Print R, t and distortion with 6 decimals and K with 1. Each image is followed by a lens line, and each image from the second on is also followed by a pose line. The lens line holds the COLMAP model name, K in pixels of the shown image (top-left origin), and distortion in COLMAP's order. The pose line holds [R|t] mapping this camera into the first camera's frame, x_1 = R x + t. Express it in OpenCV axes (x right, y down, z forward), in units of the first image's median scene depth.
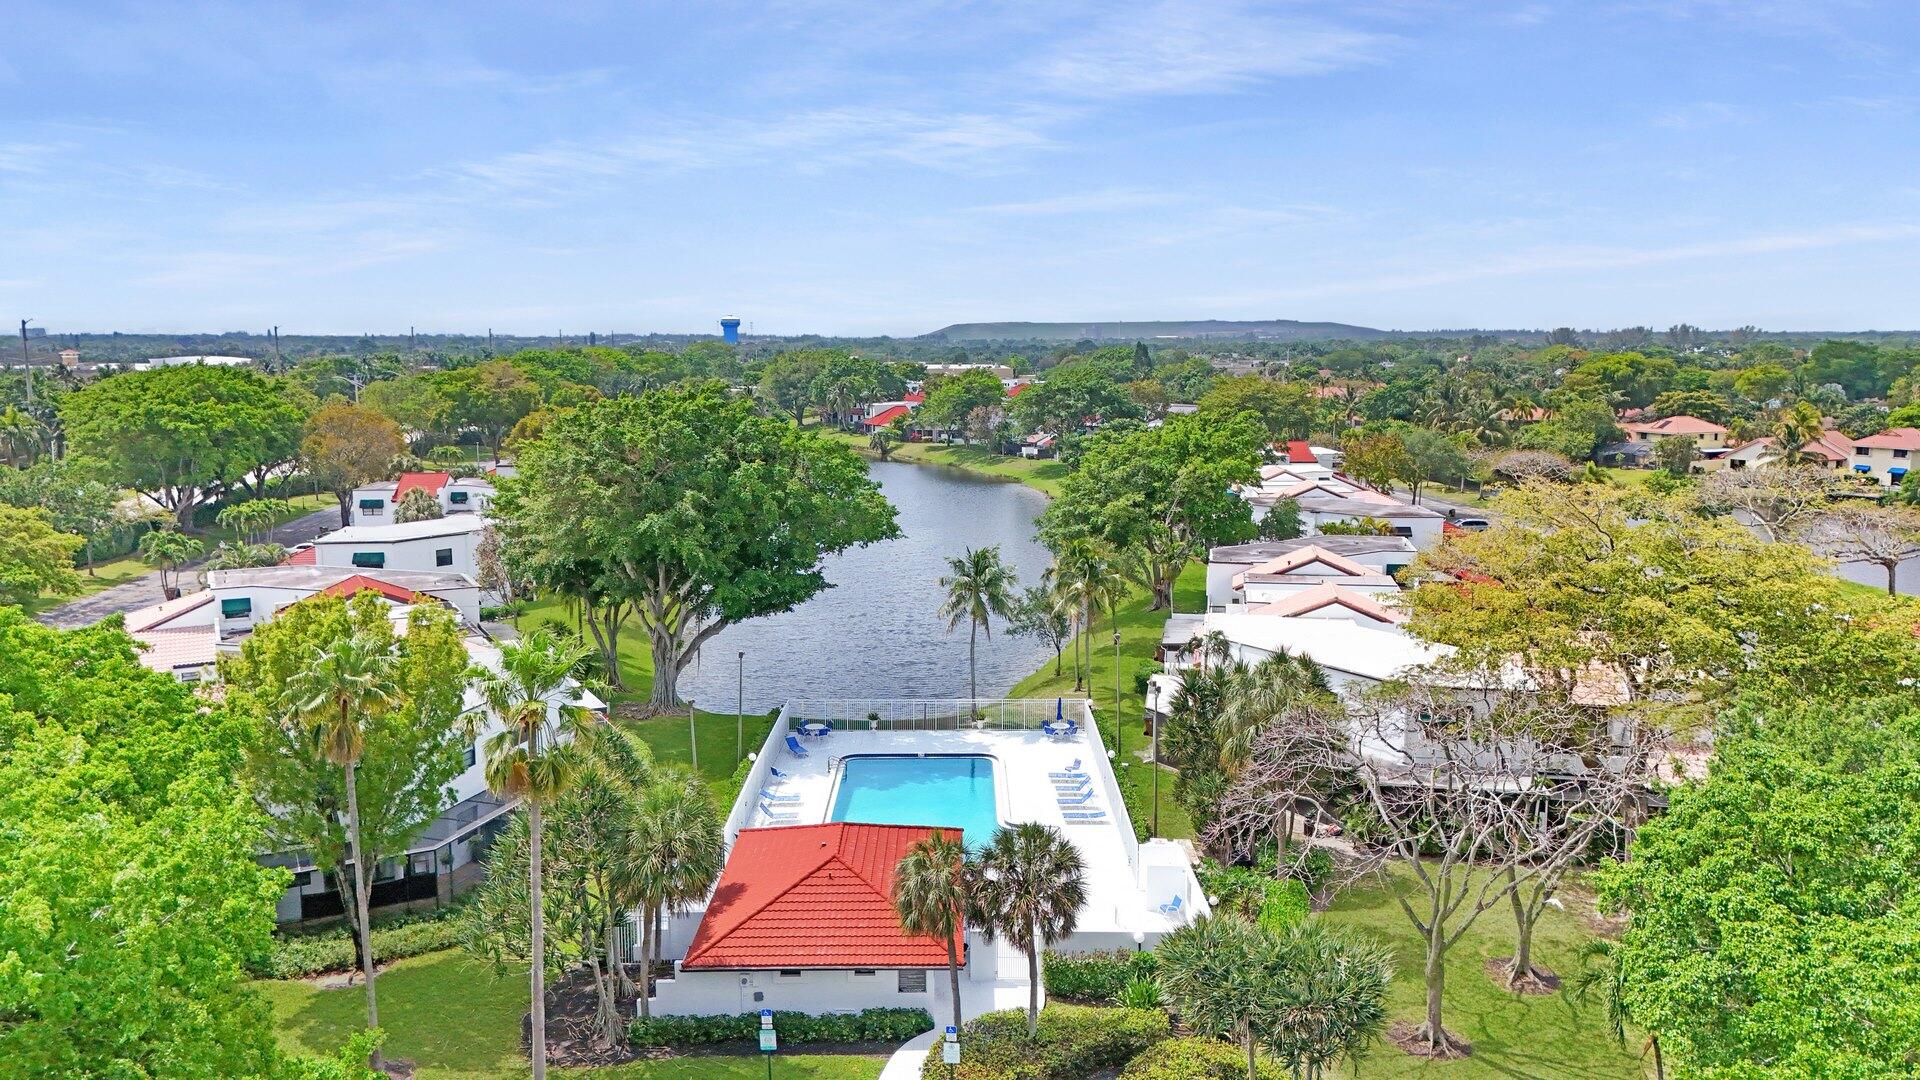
lens RADIAL K [[1416.4, 0, 959.9], [0, 1416.4, 546.7], [0, 0, 1]] dist [0.108899, -0.119206]
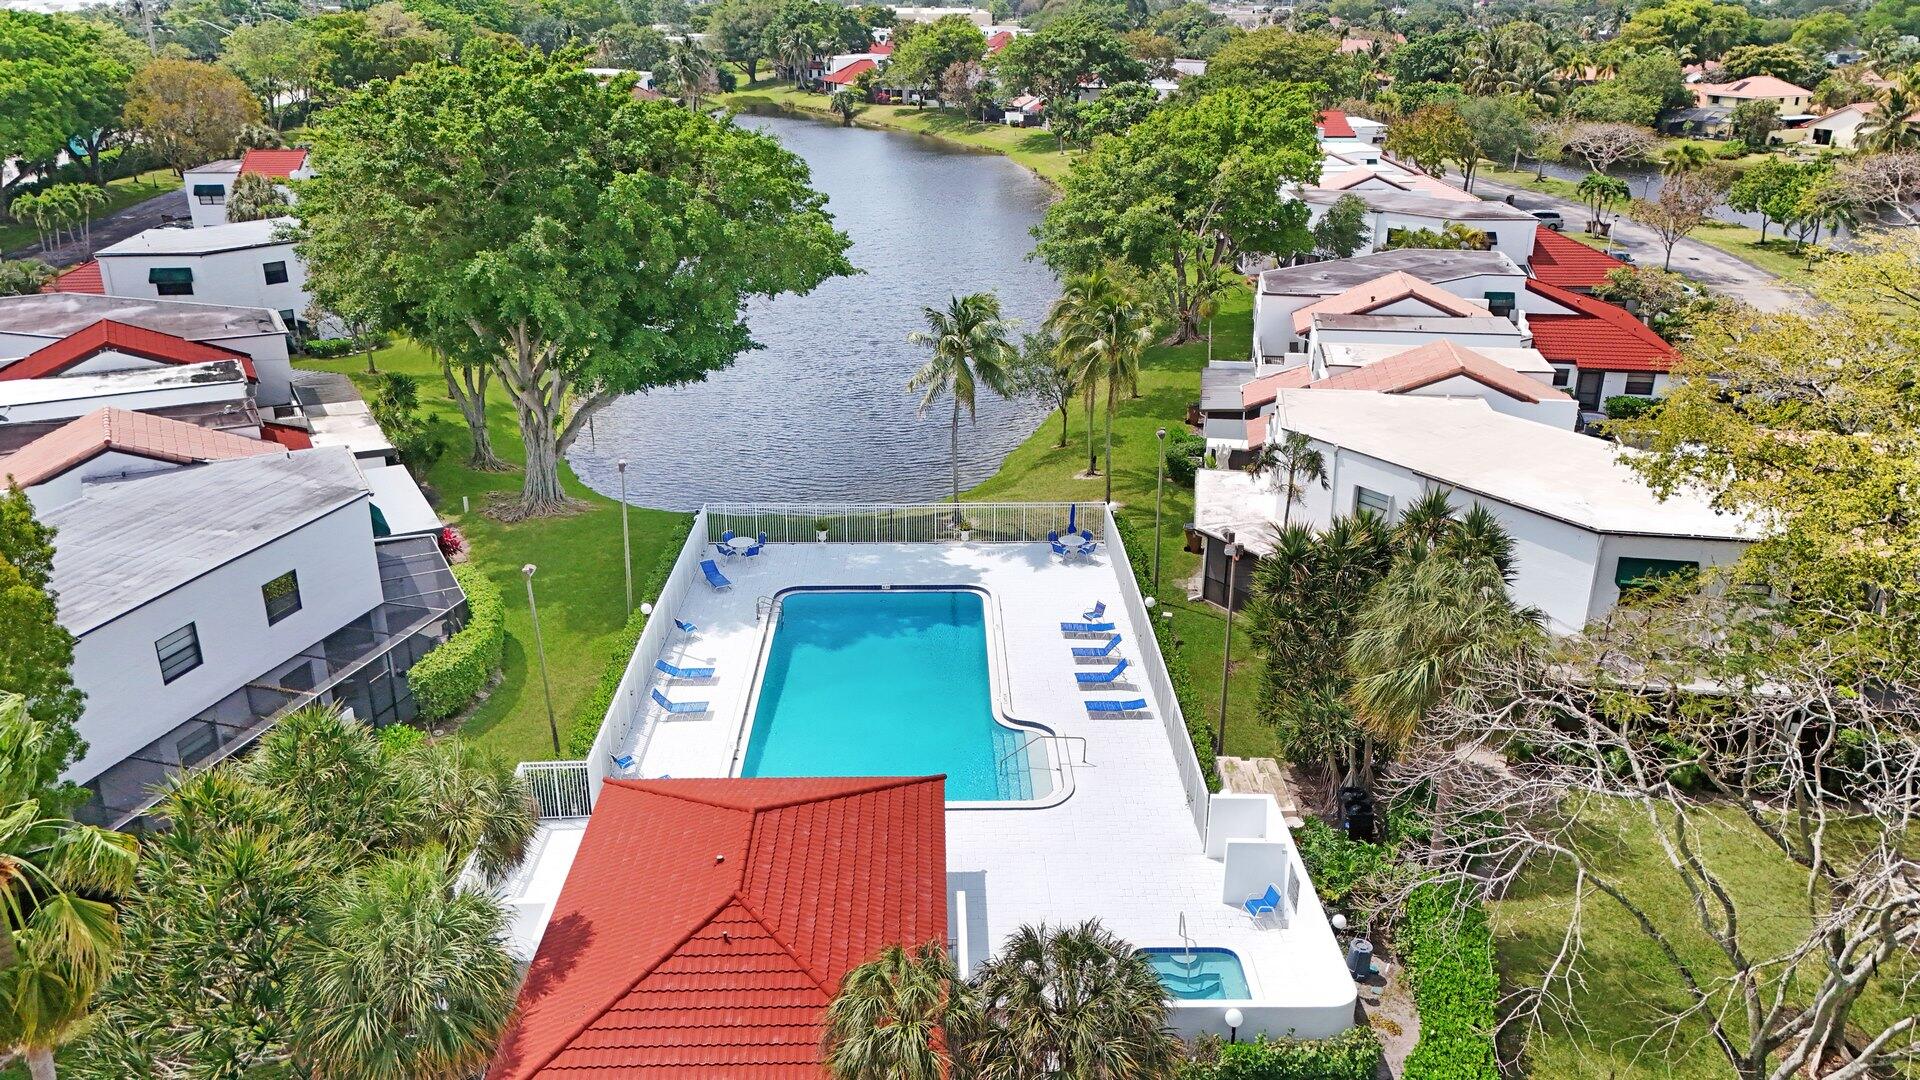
lens RADIAL K [[1425.2, 0, 961.7], [0, 1425.2, 543.8], [0, 0, 1]] dist [0.068320, -0.059939]
pose [[0.999809, -0.002304, 0.019421, -0.001464], [-0.002176, 0.973763, 0.227555, -0.029079], [-0.019435, -0.227554, 0.973572, 0.195086]]
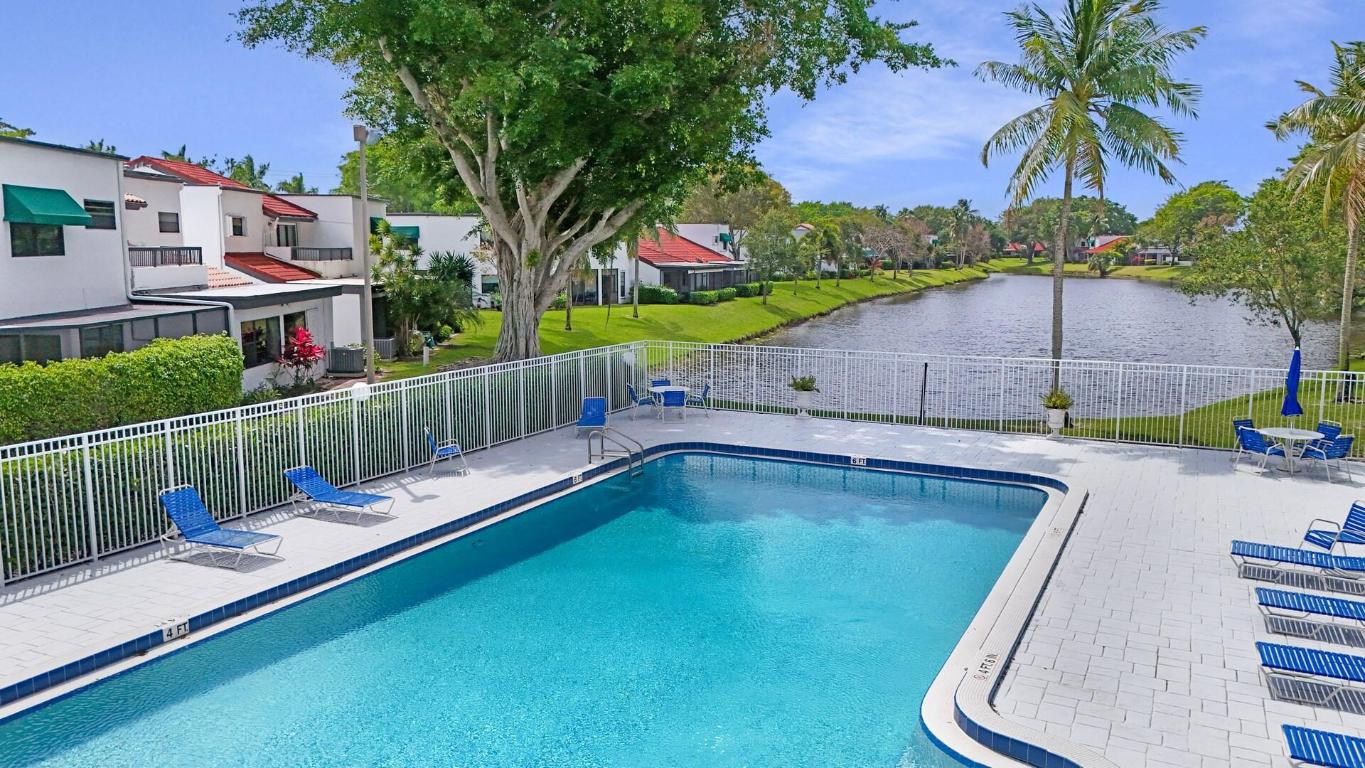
lens RADIAL K [[1007.0, 0, 682.4], [0, 1007.0, 388.8], [0, 0, 1]] dist [0.108899, -0.119206]
pose [[0.891940, 0.062069, -0.447872, 0.035228], [-0.065514, 0.997821, 0.007811, 0.087332], [0.447381, 0.022375, 0.894063, 0.499271]]
